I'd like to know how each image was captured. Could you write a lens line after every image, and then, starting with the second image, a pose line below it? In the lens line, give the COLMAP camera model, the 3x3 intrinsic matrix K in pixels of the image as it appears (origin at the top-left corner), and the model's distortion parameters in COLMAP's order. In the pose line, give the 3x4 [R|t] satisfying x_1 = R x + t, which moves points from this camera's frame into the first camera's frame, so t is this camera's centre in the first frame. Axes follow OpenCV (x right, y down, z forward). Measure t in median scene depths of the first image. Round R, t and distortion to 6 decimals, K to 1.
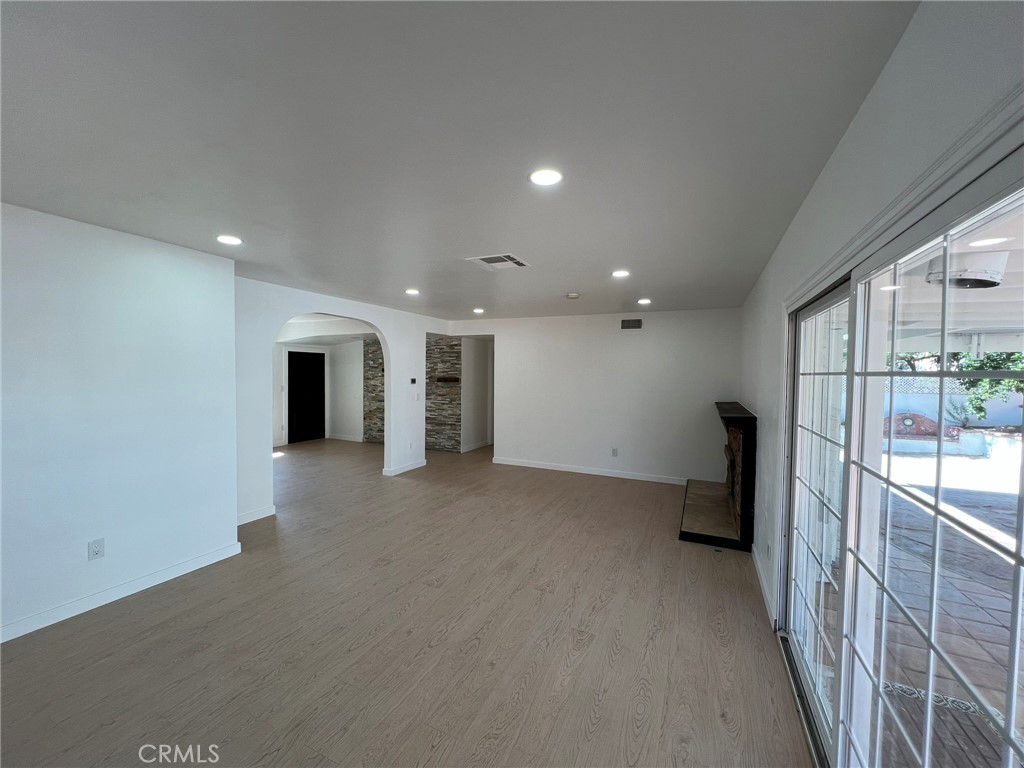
lens RADIAL K [[411.9, 0, 511.9], [0, 411.9, 384.5], [0, 0, 1]] dist [-0.000107, -0.000004]
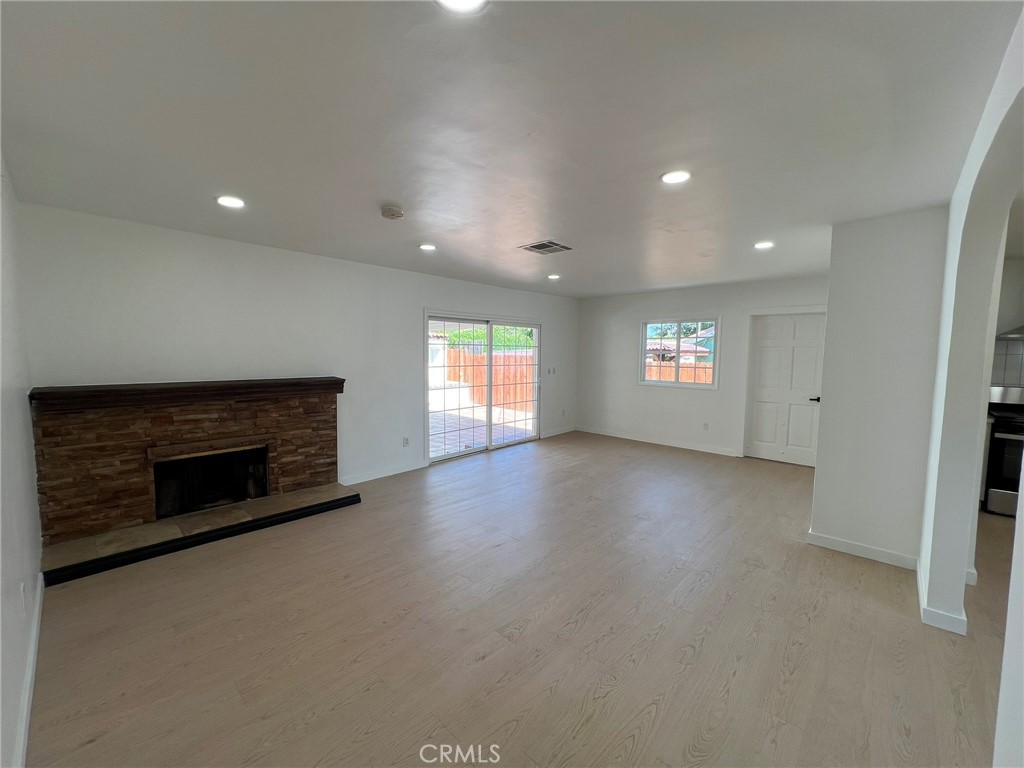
lens RADIAL K [[411.9, 0, 512.5], [0, 411.9, 382.6], [0, 0, 1]] dist [-0.000107, -0.000004]
pose [[-0.950918, -0.048675, 0.305589, -0.211135], [-0.014713, 0.993546, 0.112471, -0.035200], [-0.309092, 0.102454, -0.945497, 1.496236]]
